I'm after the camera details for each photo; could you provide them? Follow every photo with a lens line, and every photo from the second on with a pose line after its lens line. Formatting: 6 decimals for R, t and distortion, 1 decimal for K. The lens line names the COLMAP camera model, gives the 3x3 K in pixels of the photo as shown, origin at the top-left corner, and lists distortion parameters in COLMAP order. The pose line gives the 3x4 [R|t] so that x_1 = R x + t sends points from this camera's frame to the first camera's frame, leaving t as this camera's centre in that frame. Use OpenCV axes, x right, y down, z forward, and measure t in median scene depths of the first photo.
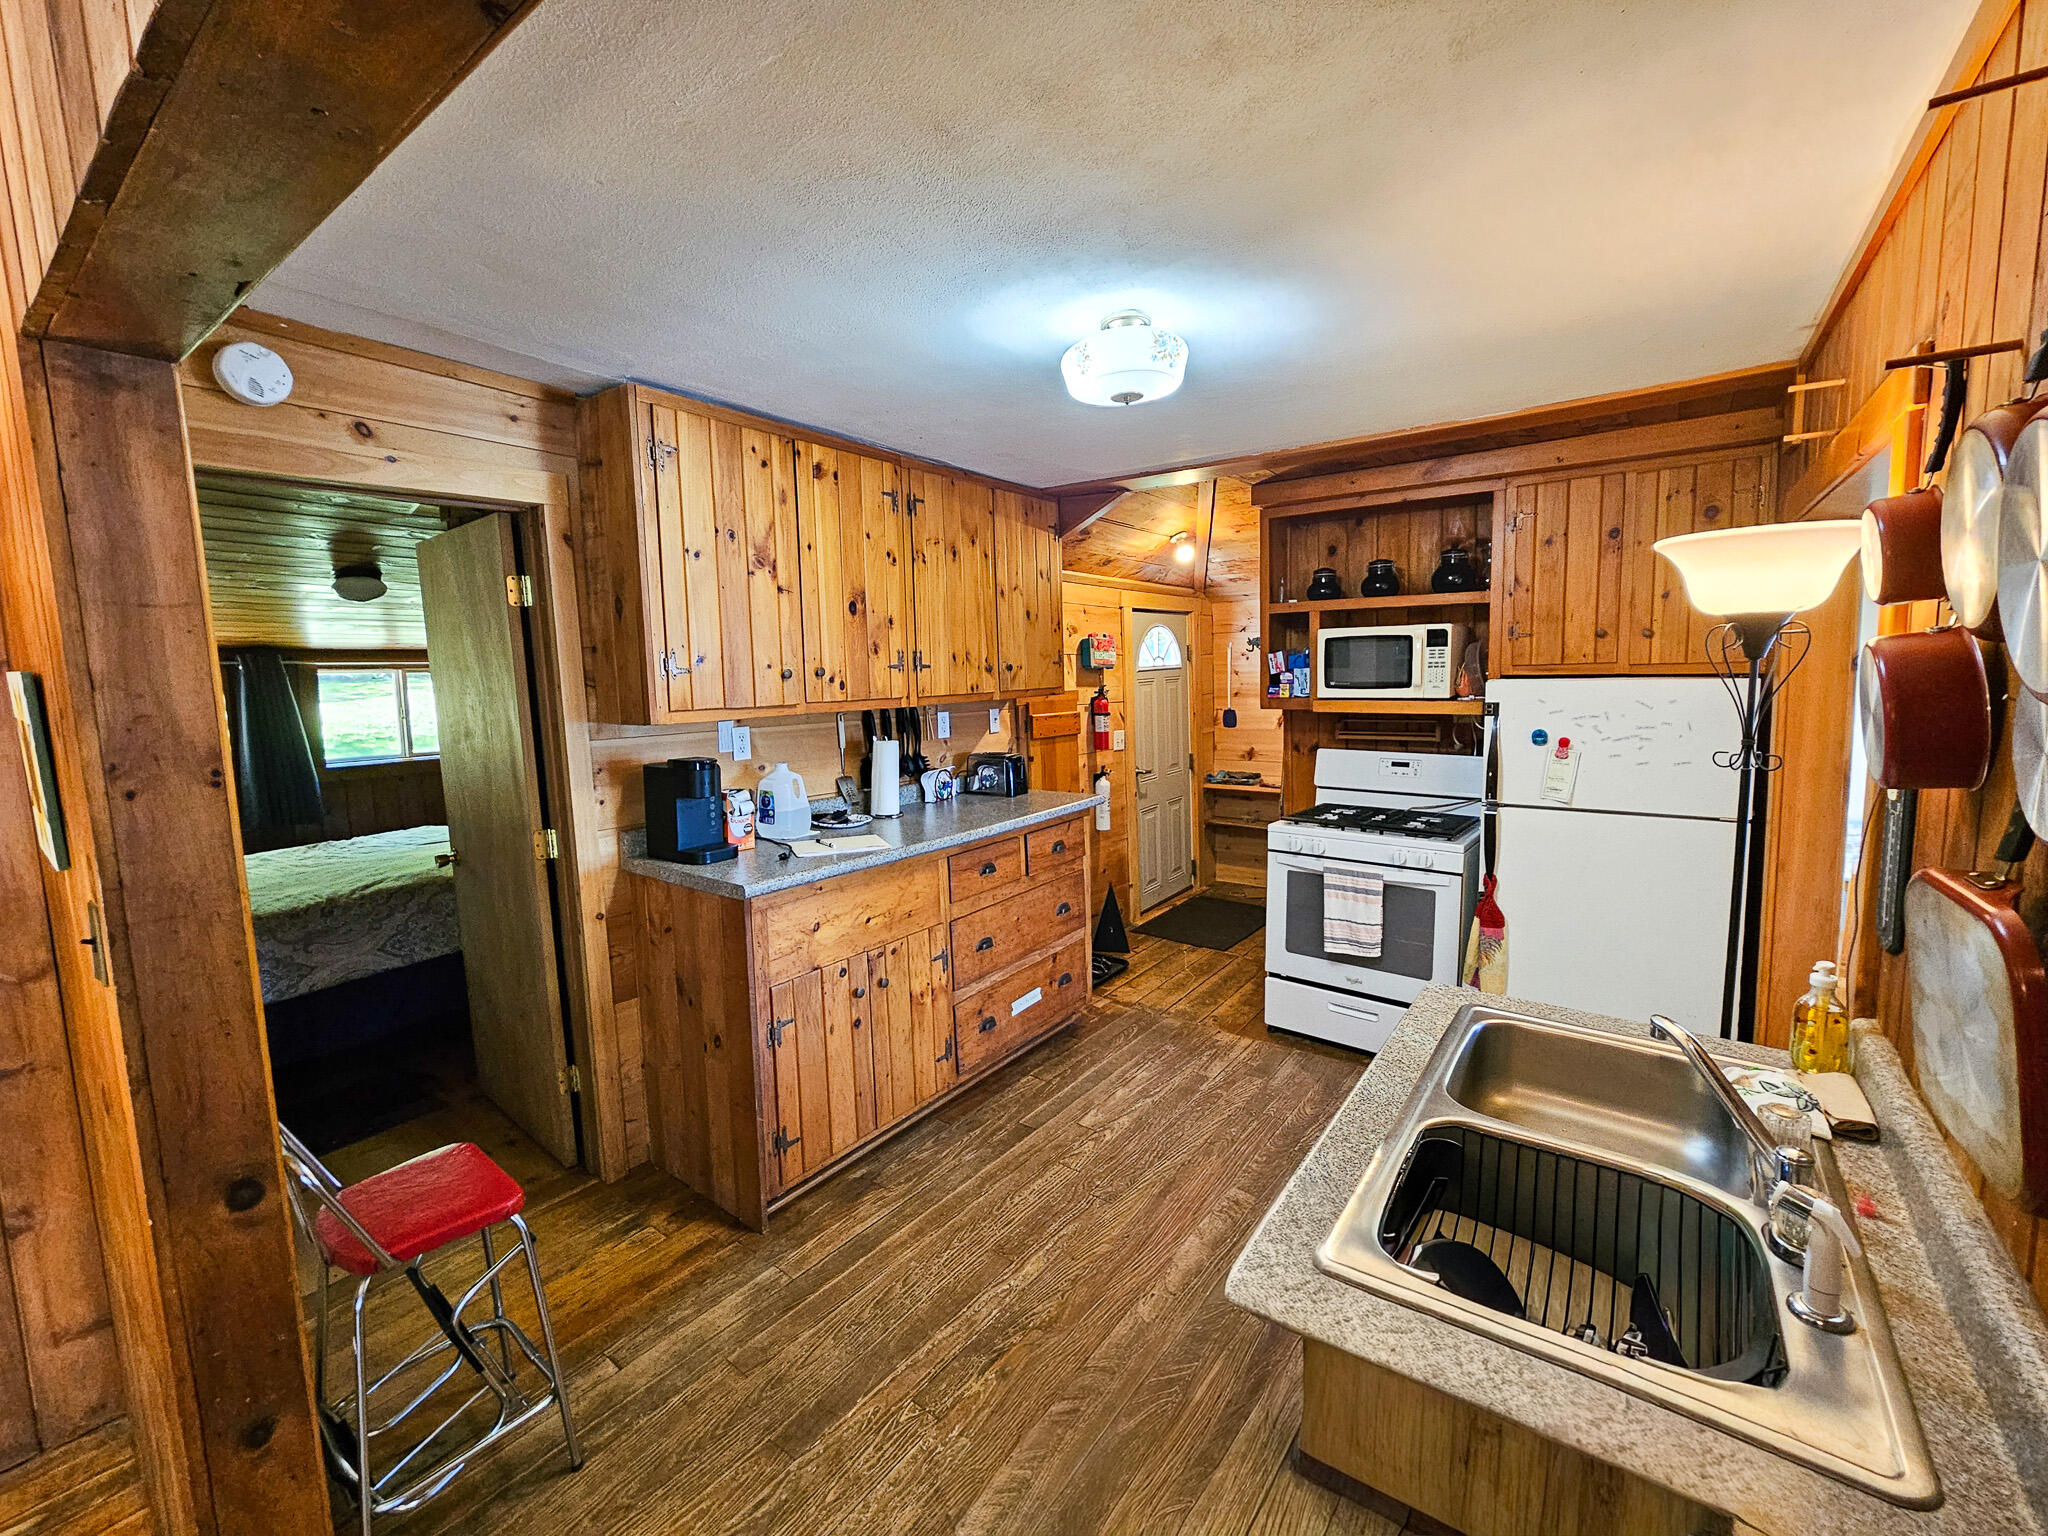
lens RADIAL K [[843.8, 0, 1031.4], [0, 843.8, 759.1], [0, 0, 1]] dist [0.001063, 0.000021]
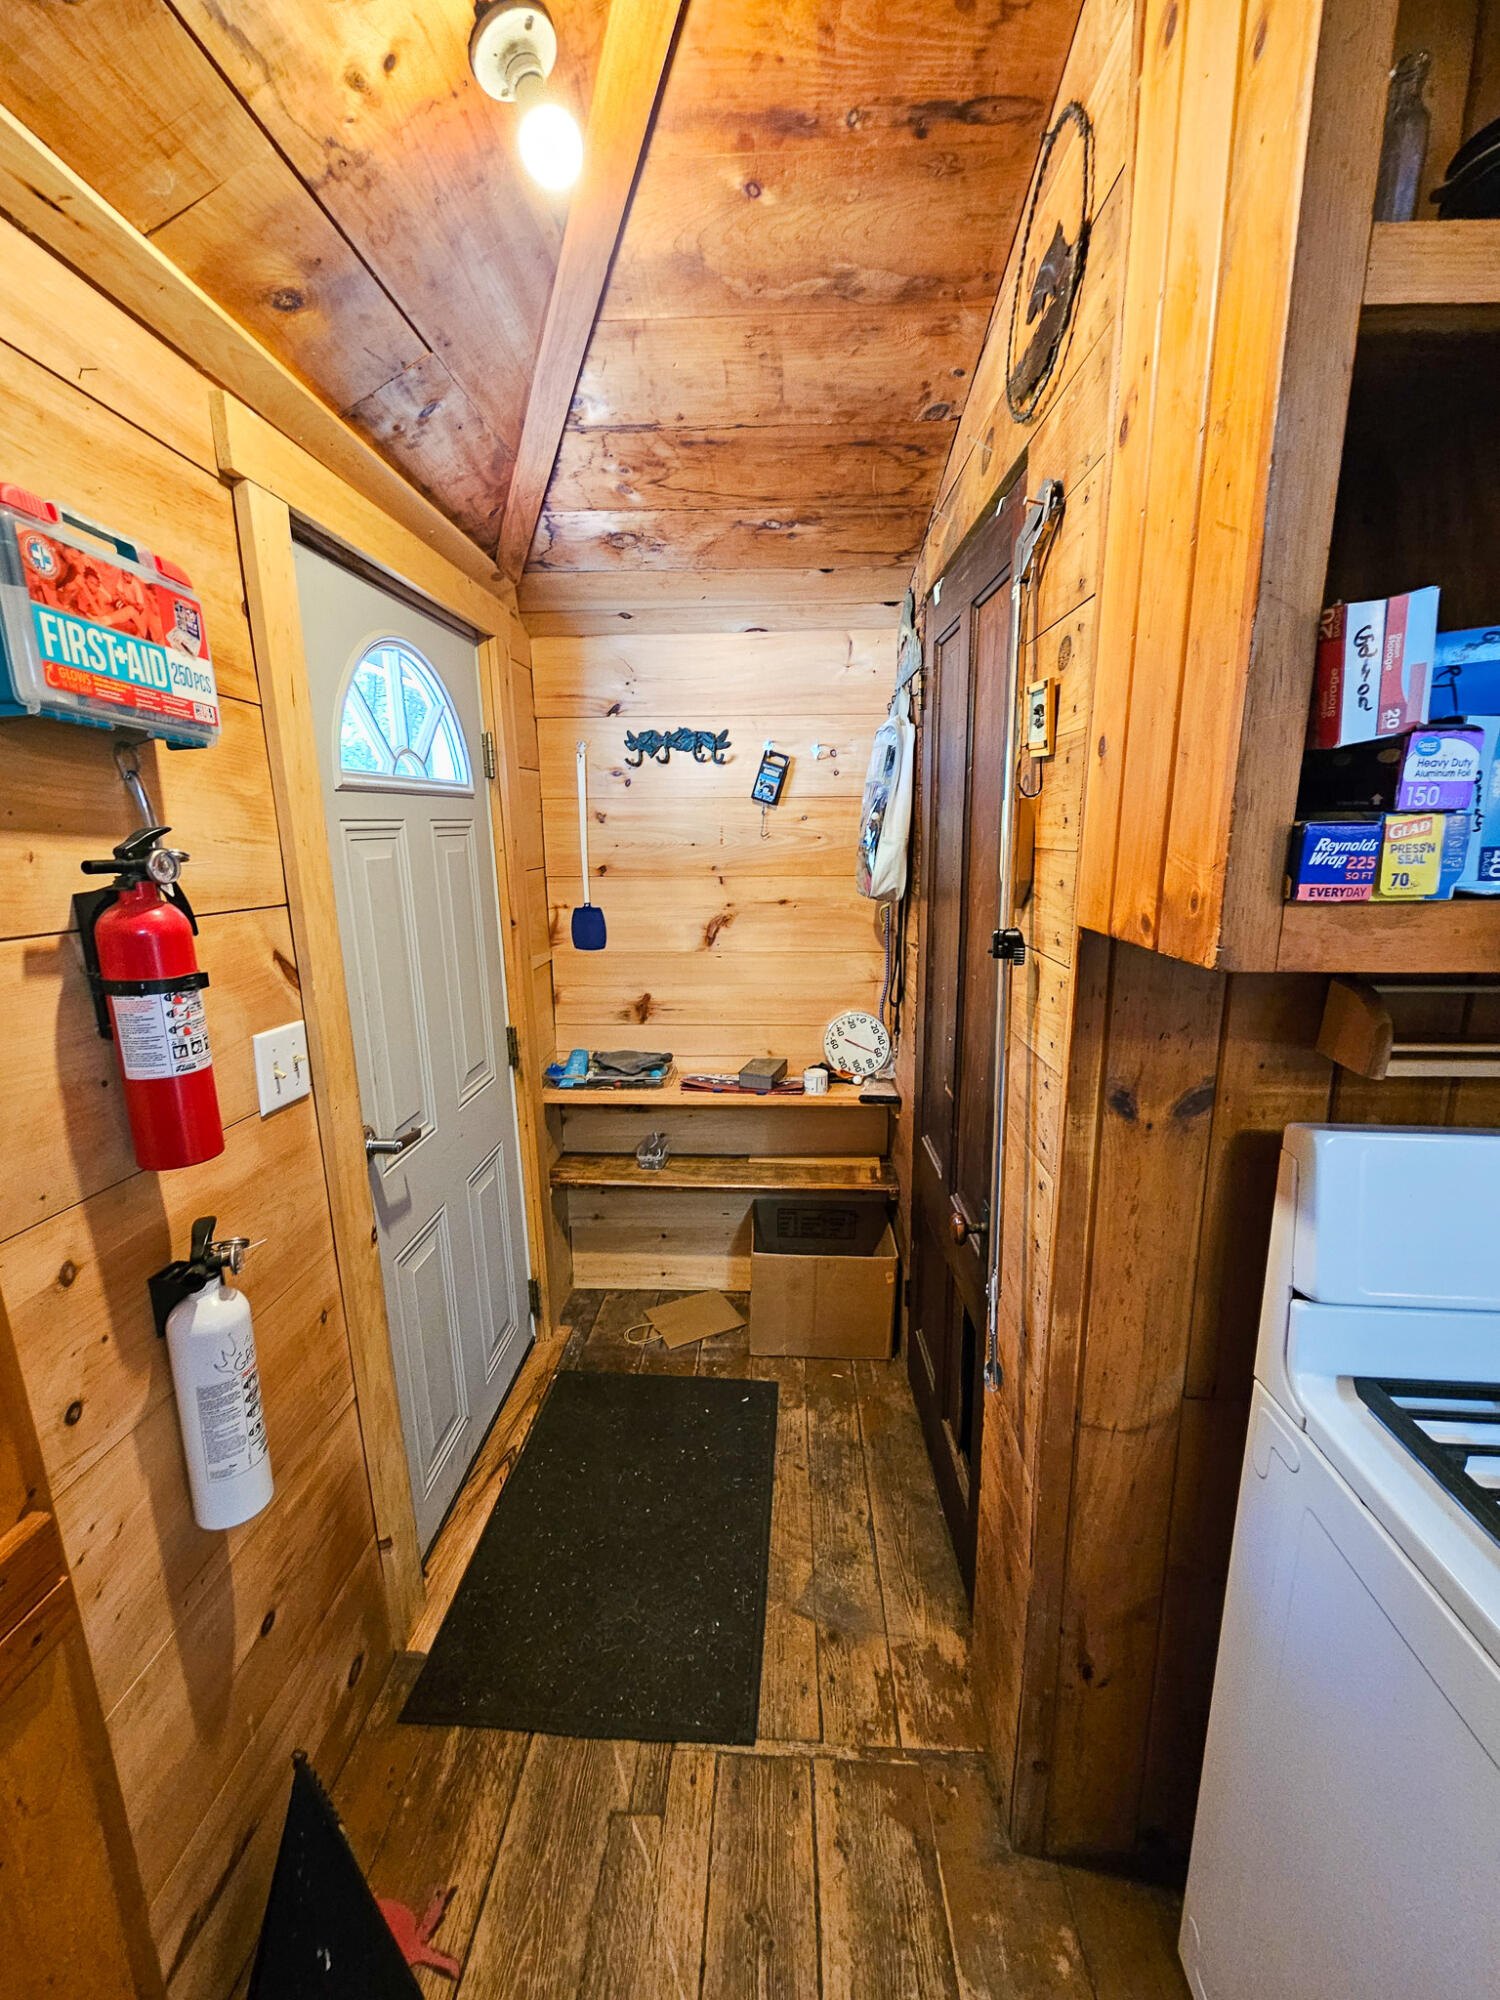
lens RADIAL K [[822.0, 0, 757.7], [0, 822.0, 1005.9], [0, 0, 1]] dist [-0.000539, -0.000104]
pose [[0.826373, -0.095219, 0.555015, 0.113359], [0.044644, 0.993576, 0.103986, -0.075371], [-0.561351, -0.061153, 0.825315, 0.949731]]
